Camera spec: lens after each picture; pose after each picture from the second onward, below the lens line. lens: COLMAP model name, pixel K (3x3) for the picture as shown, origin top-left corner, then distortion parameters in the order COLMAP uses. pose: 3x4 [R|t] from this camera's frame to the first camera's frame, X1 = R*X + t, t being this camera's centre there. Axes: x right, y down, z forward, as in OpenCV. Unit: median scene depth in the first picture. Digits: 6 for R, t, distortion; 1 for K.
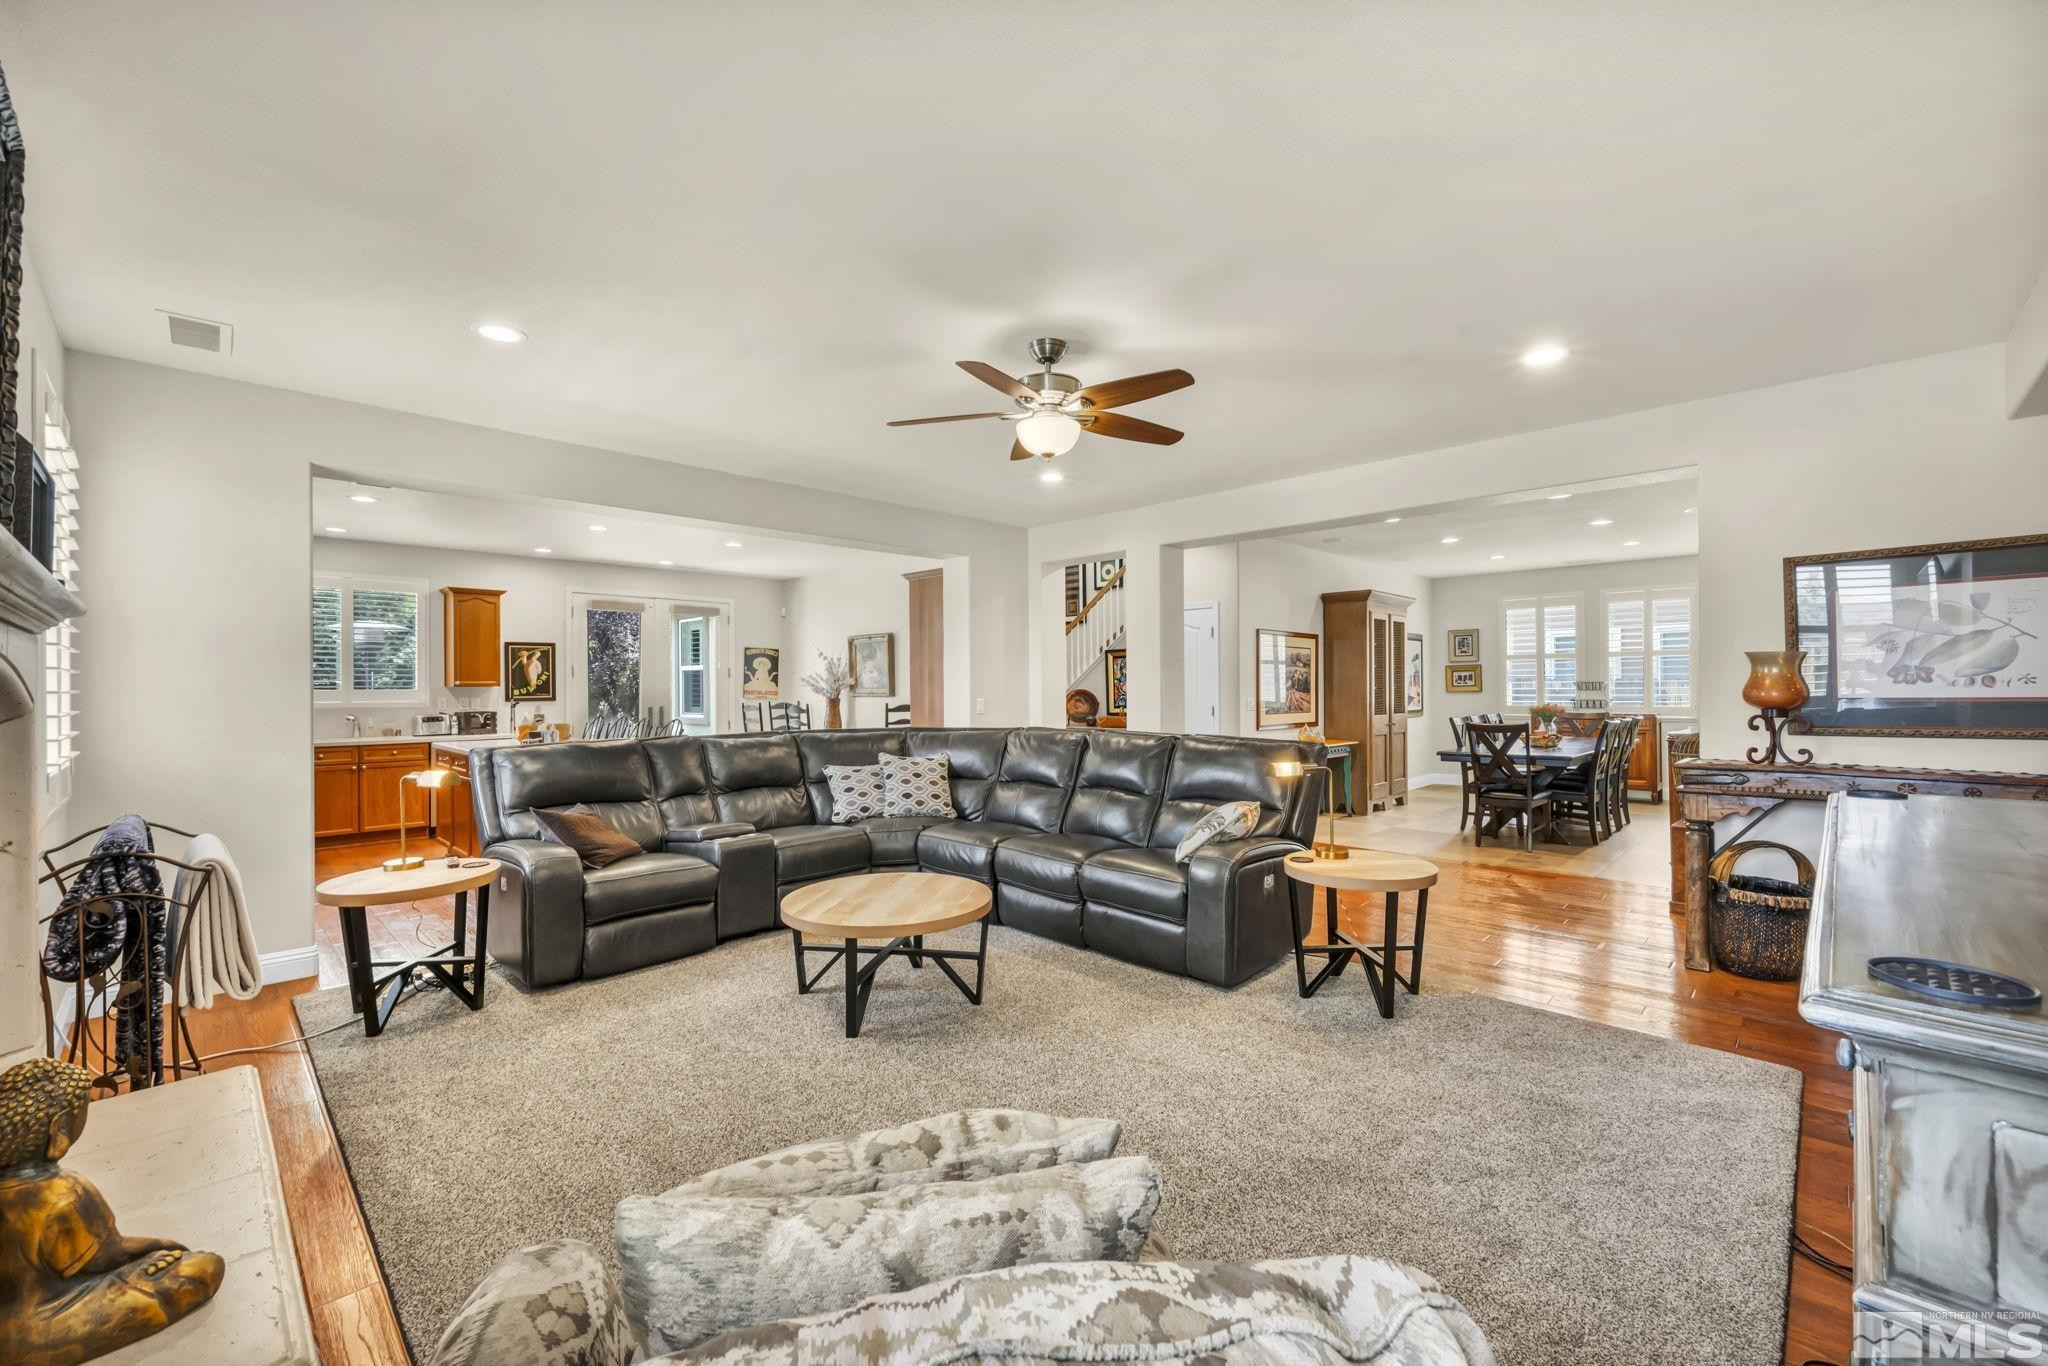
lens RADIAL K [[807.4, 0, 1078.8], [0, 807.4, 683.6], [0, 0, 1]] dist [-0.000075, 0.000000]
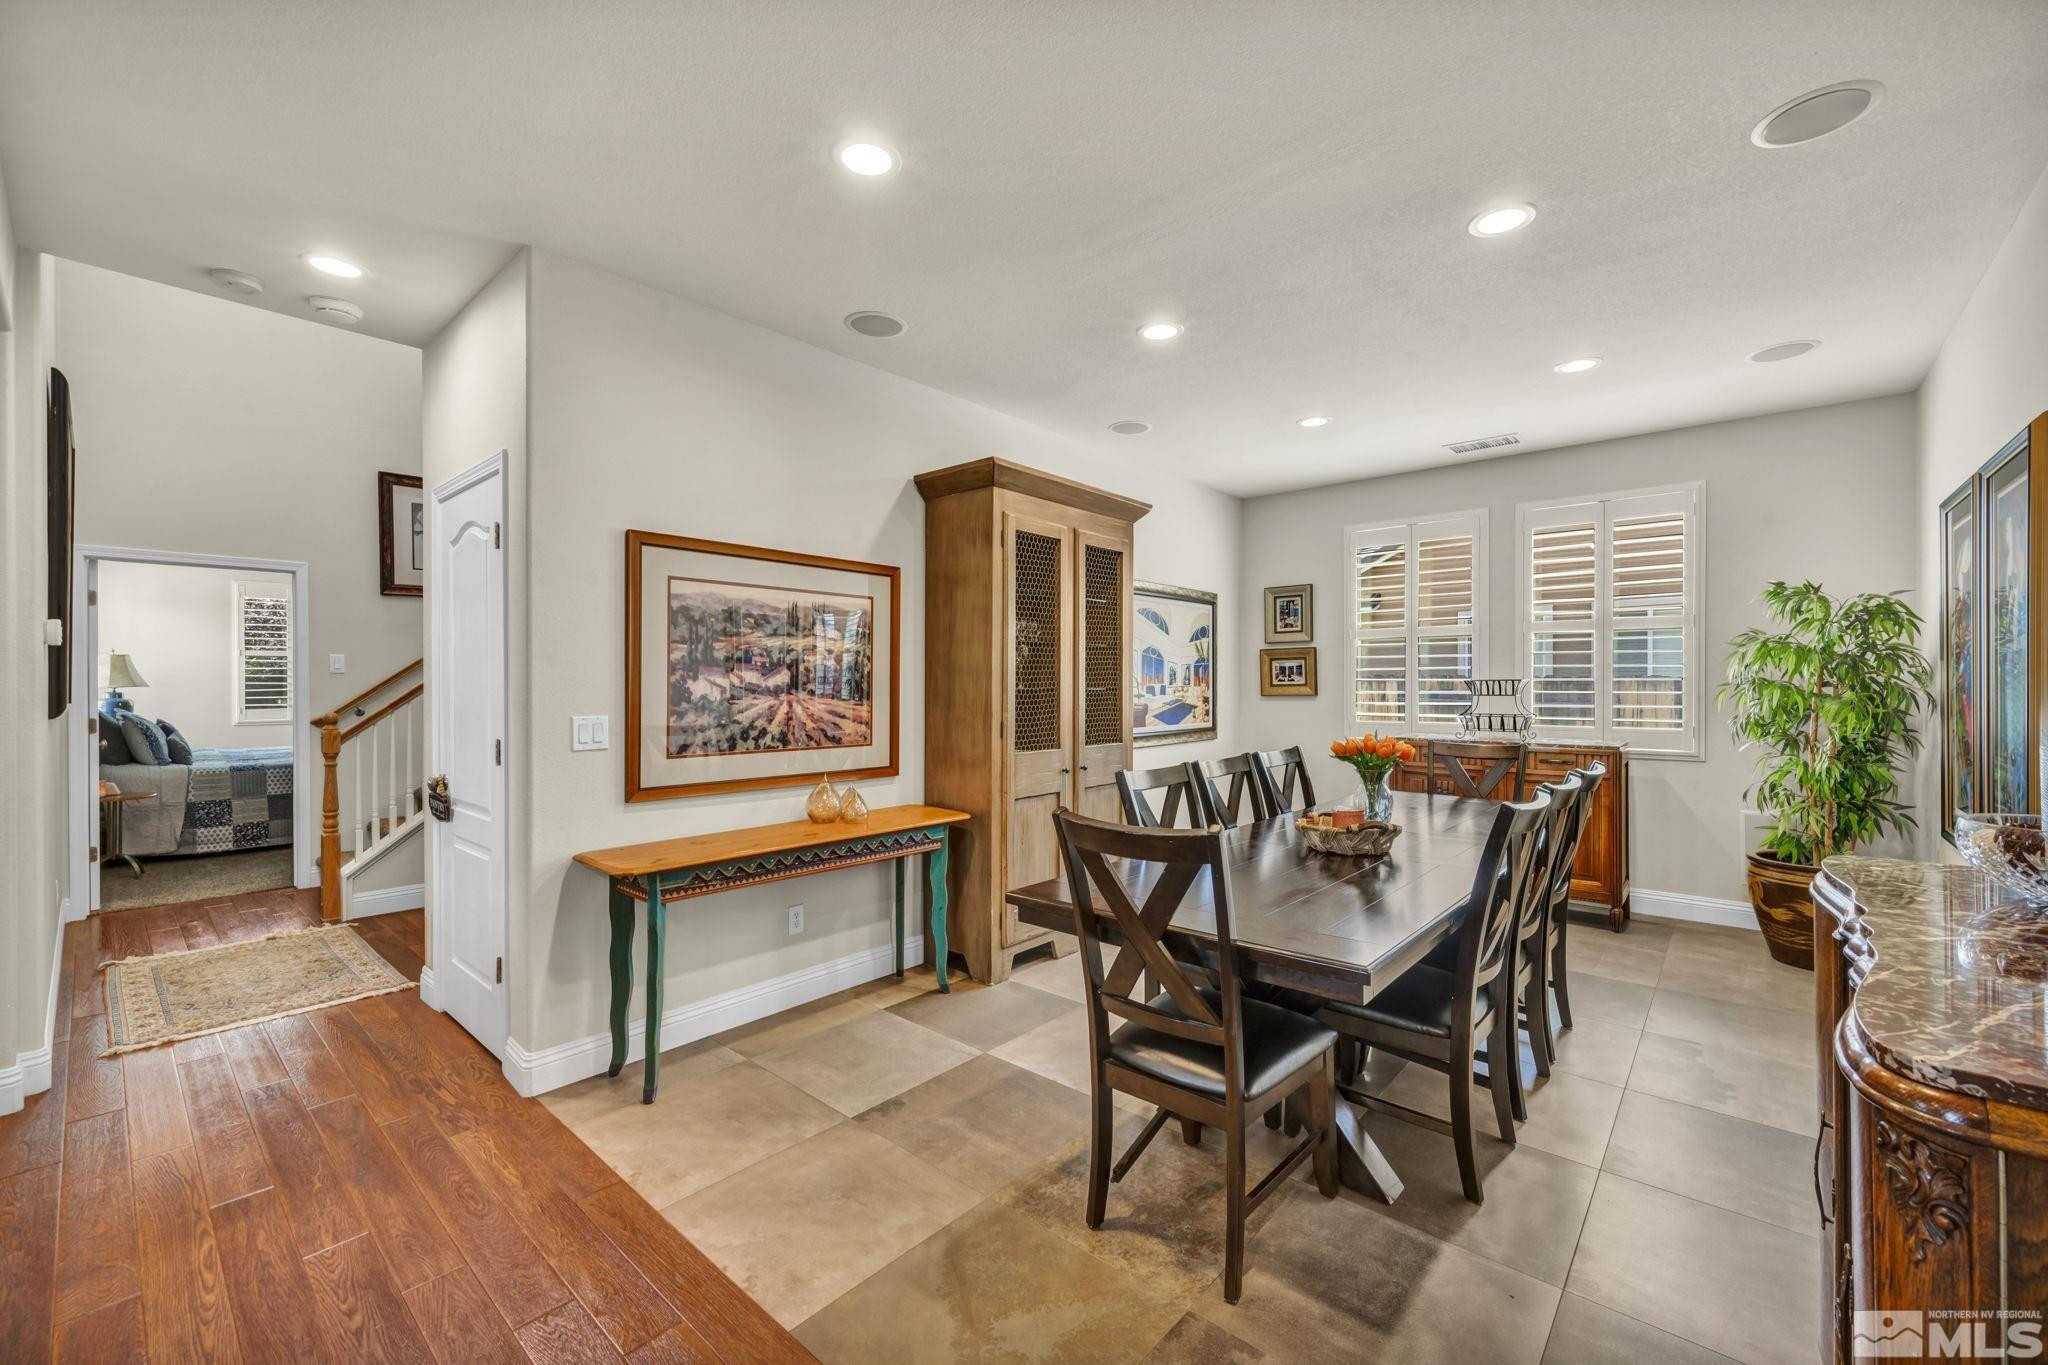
lens RADIAL K [[807.4, 0, 1078.8], [0, 807.4, 683.1], [0, 0, 1]] dist [-0.000075, 0.000000]
pose [[0.998411, 0.006784, 0.055946, 0.372452], [-0.007071, 0.999963, 0.004946, -0.000640], [-0.055910, -0.005334, 0.998422, 0.553002]]
